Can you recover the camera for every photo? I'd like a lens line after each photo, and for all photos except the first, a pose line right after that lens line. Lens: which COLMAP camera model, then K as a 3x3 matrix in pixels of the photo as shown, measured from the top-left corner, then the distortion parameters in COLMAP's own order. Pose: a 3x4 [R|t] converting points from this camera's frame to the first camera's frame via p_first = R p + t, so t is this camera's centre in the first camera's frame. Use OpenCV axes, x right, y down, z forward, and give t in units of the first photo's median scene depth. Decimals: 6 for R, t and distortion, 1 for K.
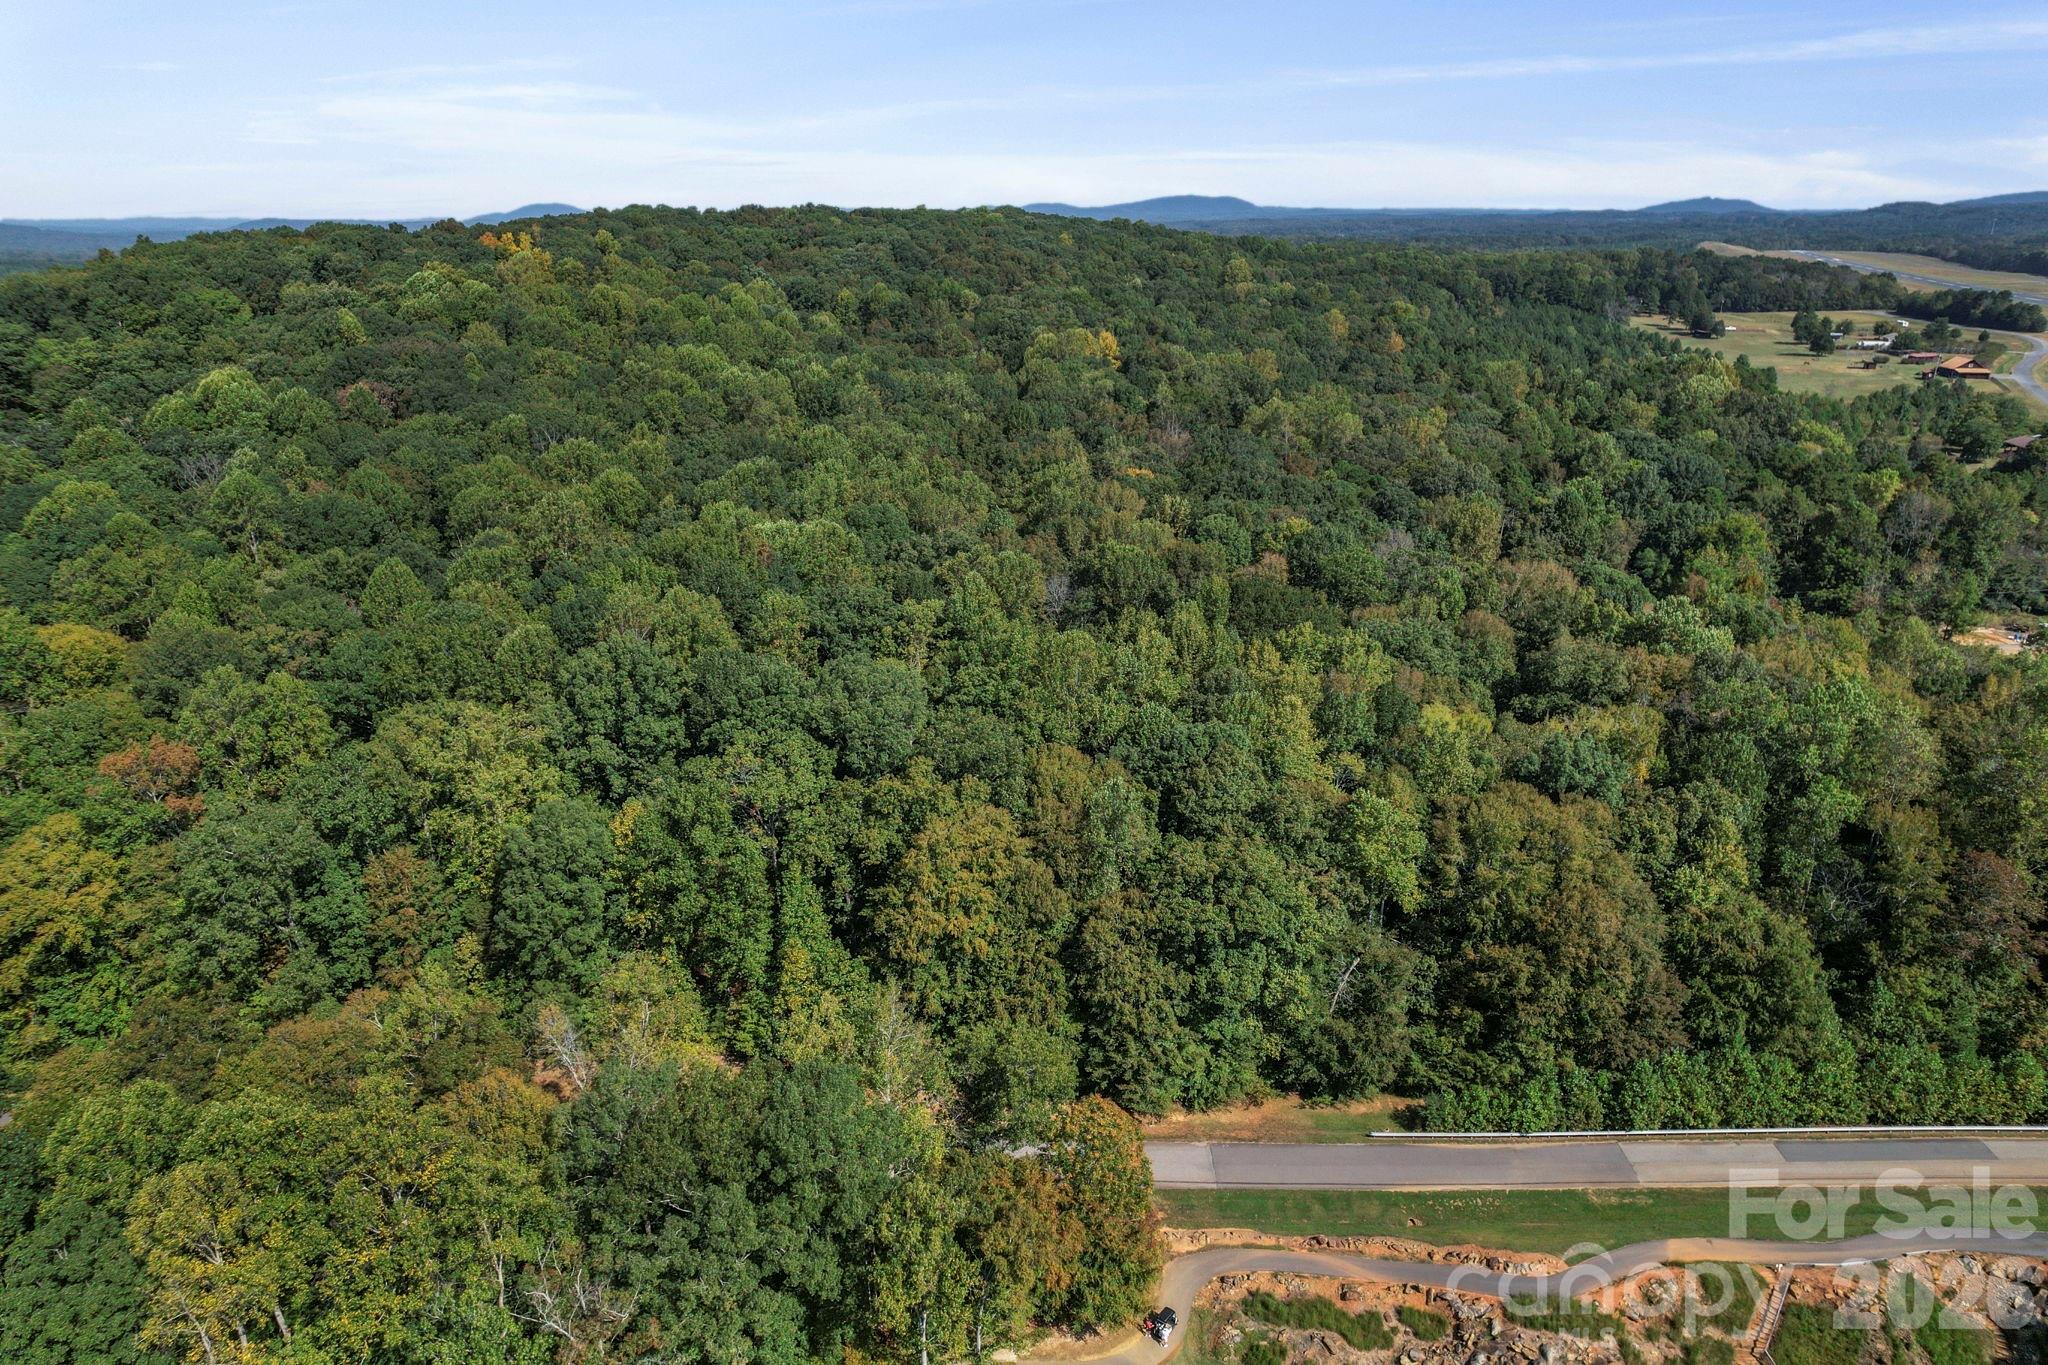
lens RADIAL K [[1319.1, 0, 1033.6], [0, 1319.1, 687.5], [0, 0, 1]] dist [-0.073069, 0.071495]
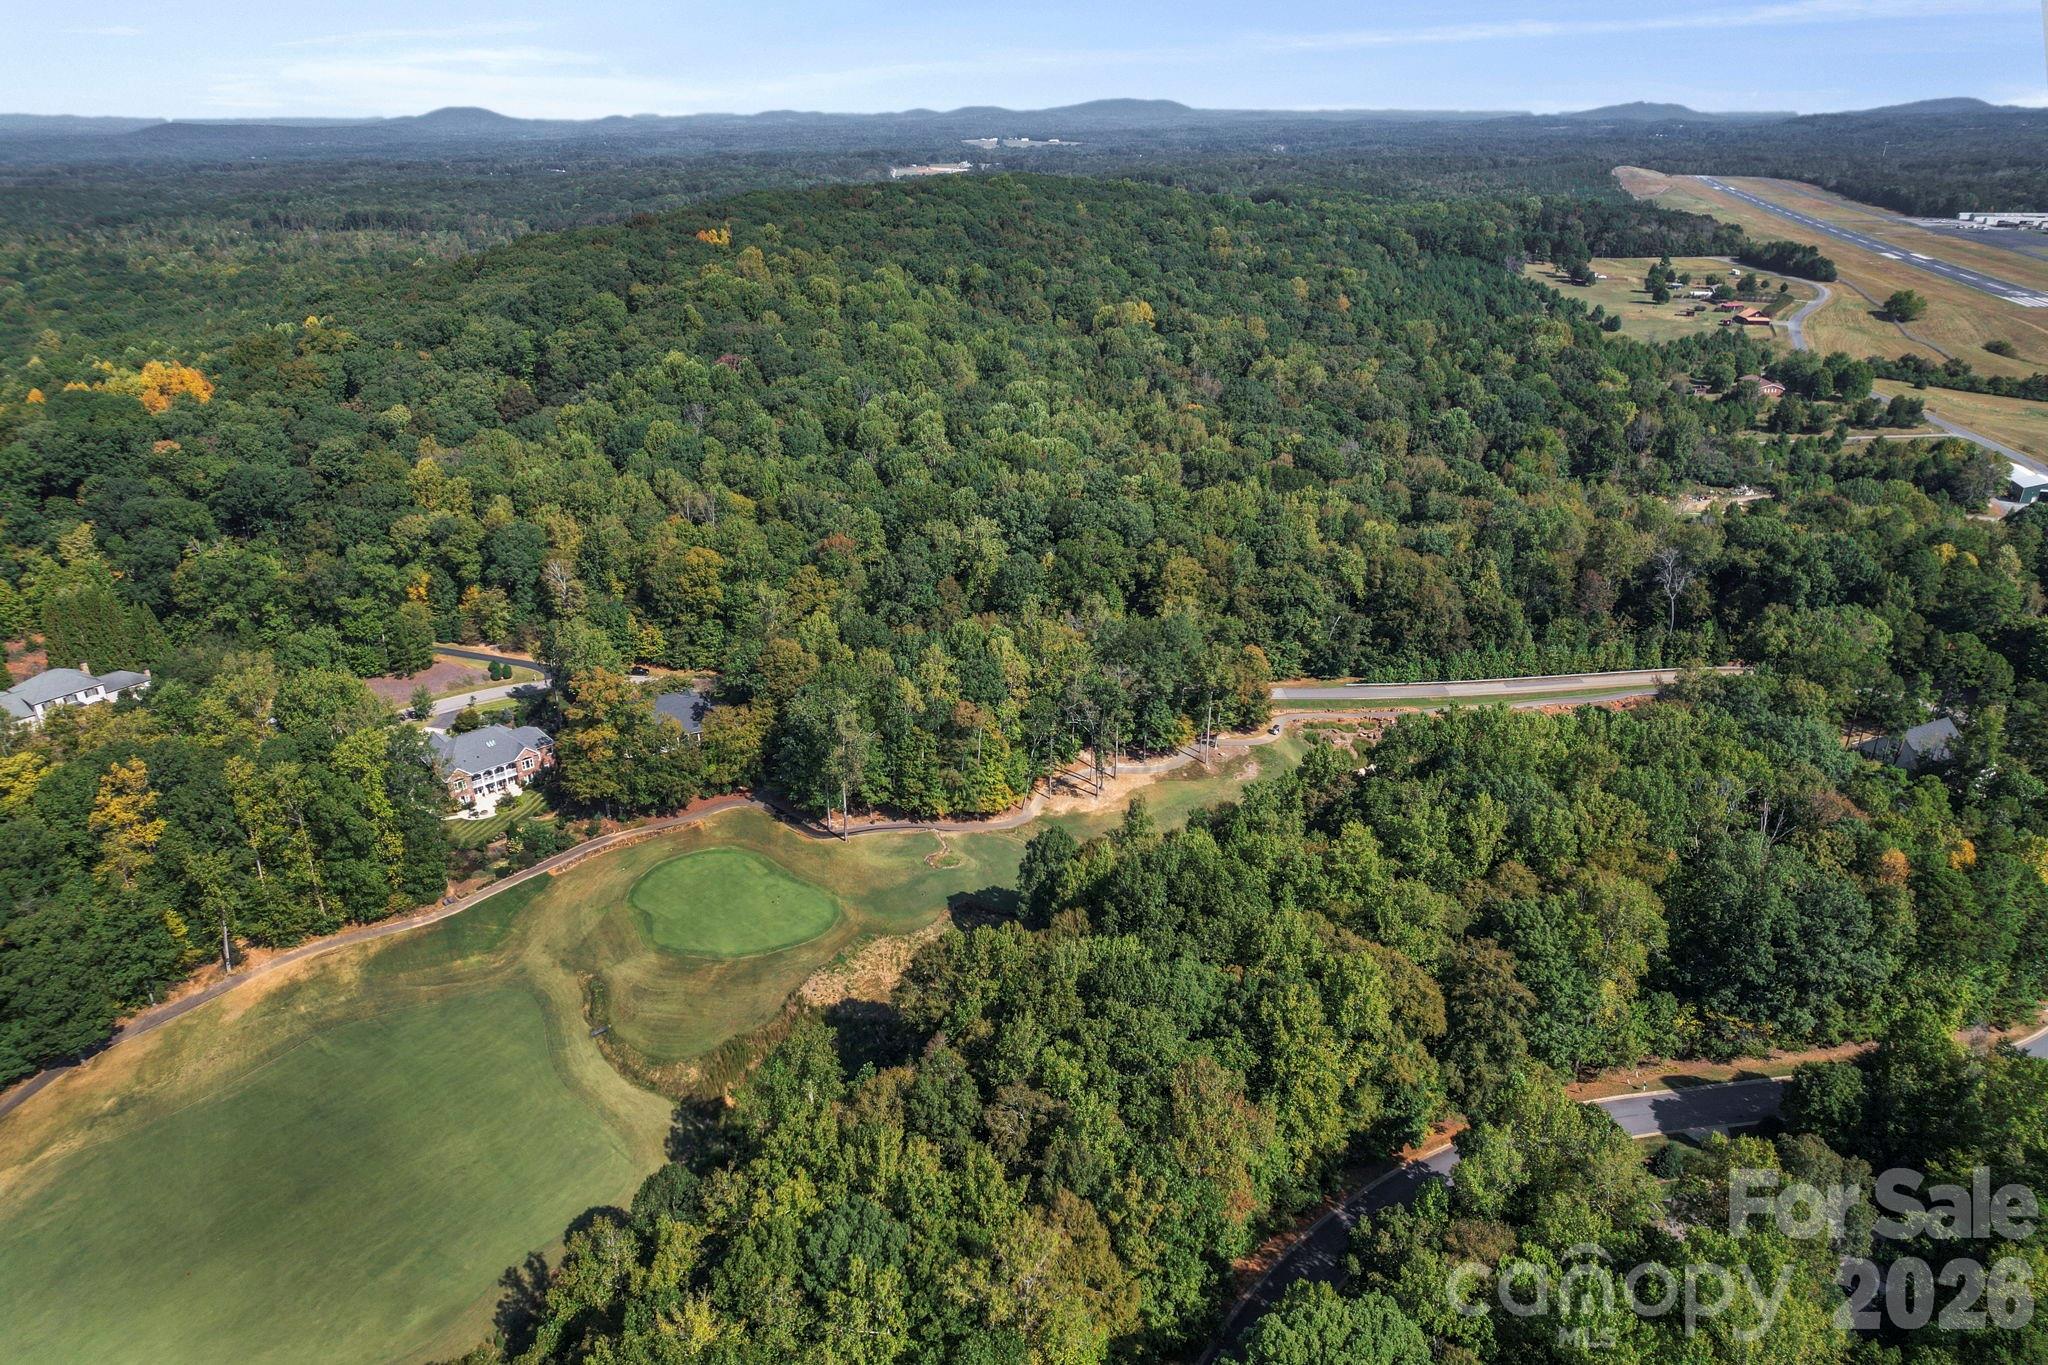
lens RADIAL K [[1299.7, 0, 1034.2], [0, 1299.7, 686.4], [0, 0, 1]] dist [-0.080759, 0.072583]
pose [[0.998993, -0.018742, 0.040757, -0.344599], [0.015955, 0.997581, 0.067664, 0.133289], [-0.041927, -0.066946, 0.996875, -1.133458]]
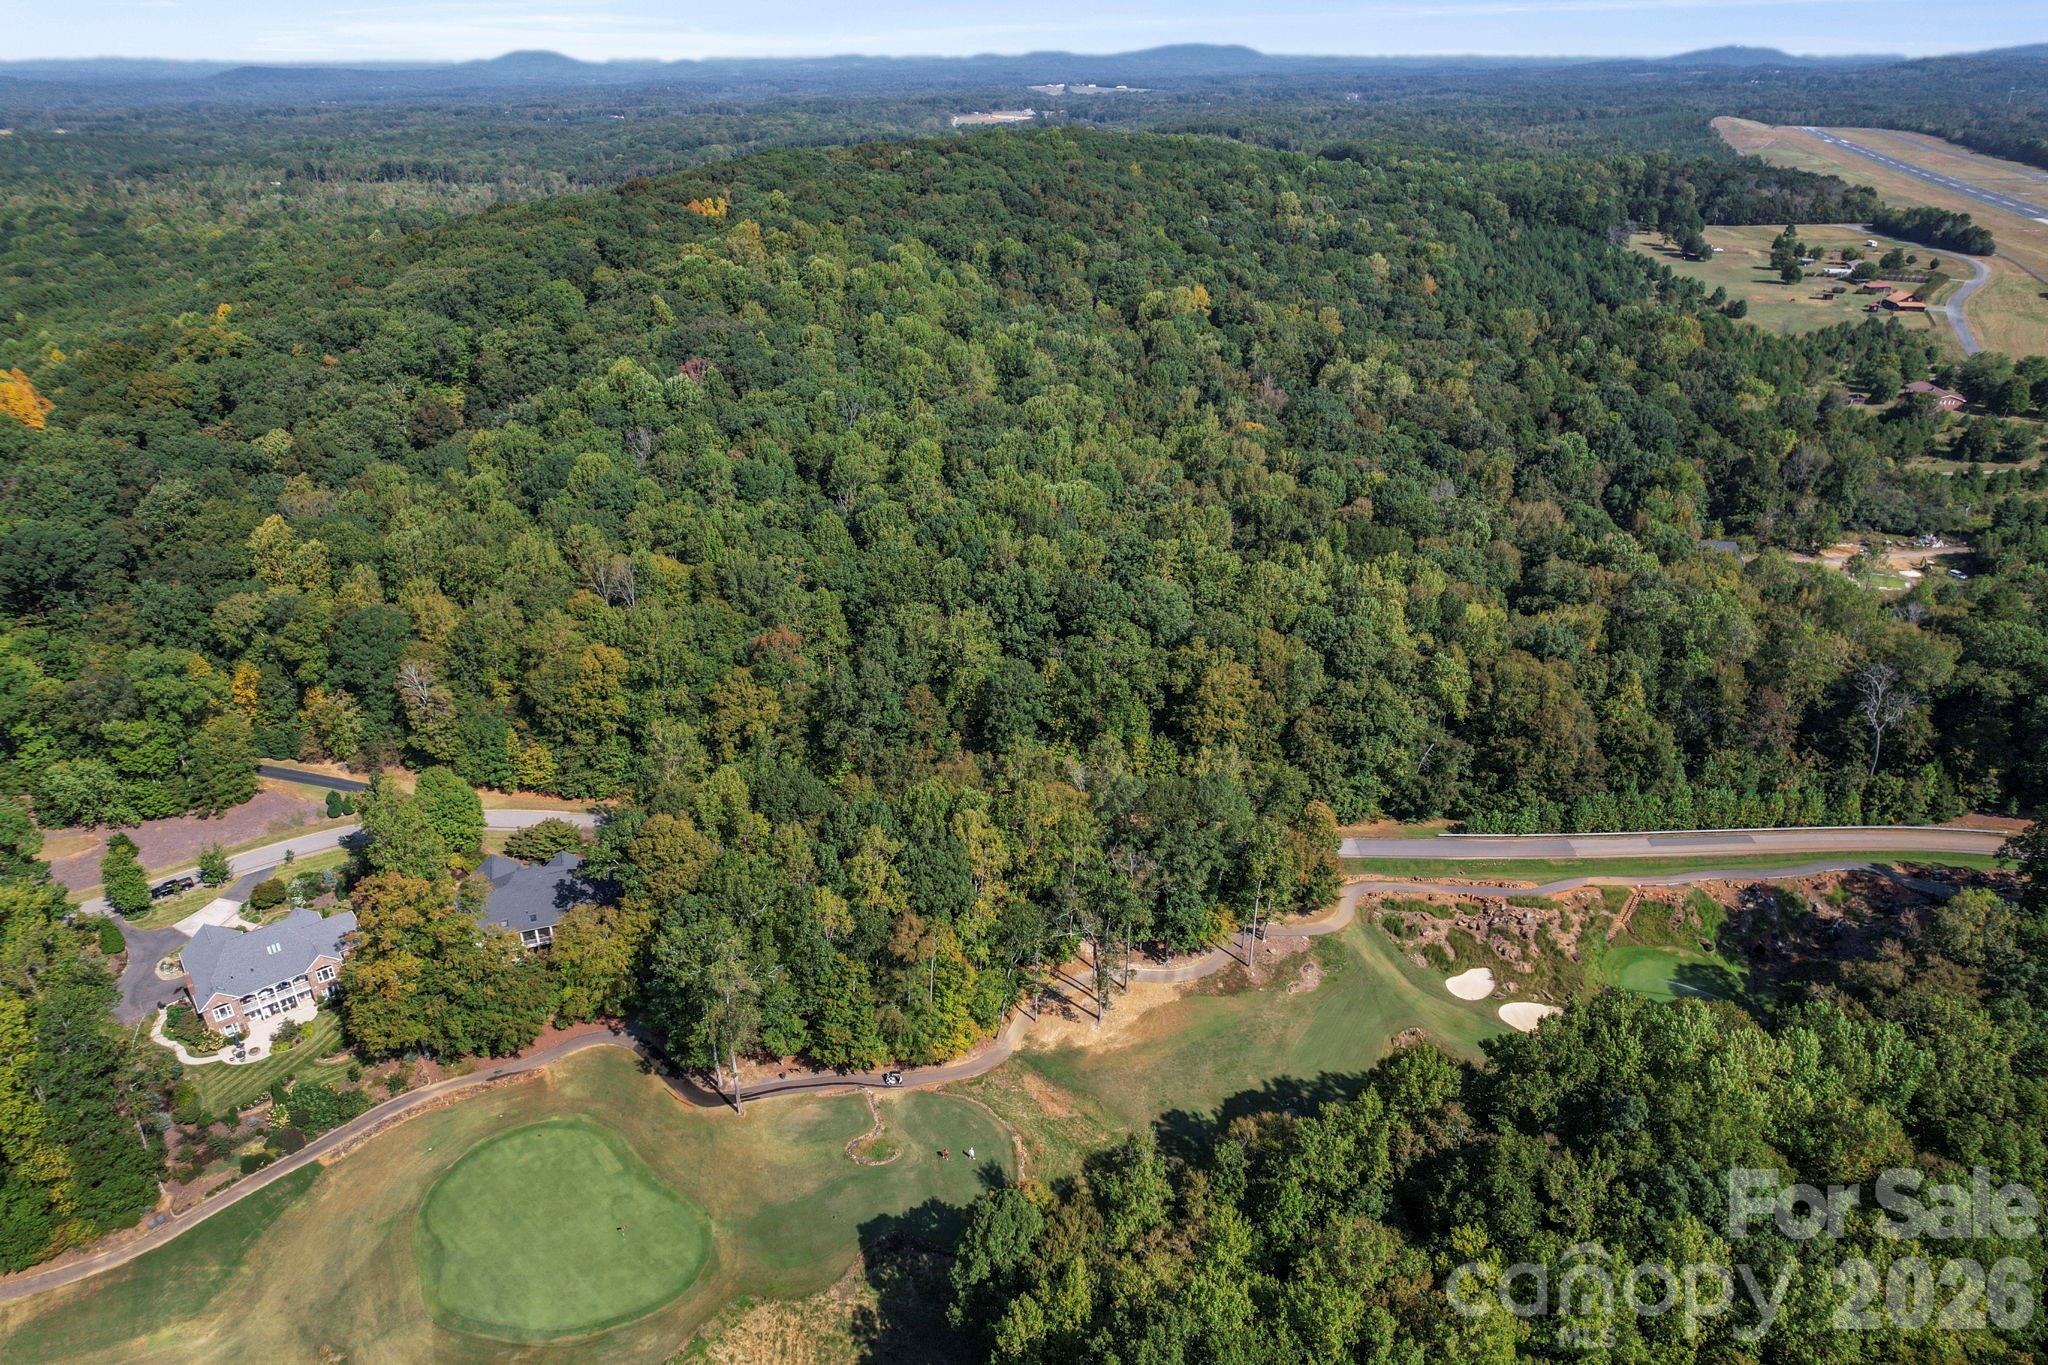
lens RADIAL K [[1299.7, 0, 1034.2], [0, 1299.7, 686.4], [0, 0, 1]] dist [-0.080759, 0.072583]
pose [[0.999996, 0.001151, -0.002697, -0.257231], [-0.000867, 0.994670, 0.103106, -0.052554], [0.002801, -0.103103, 0.994667, -0.670384]]
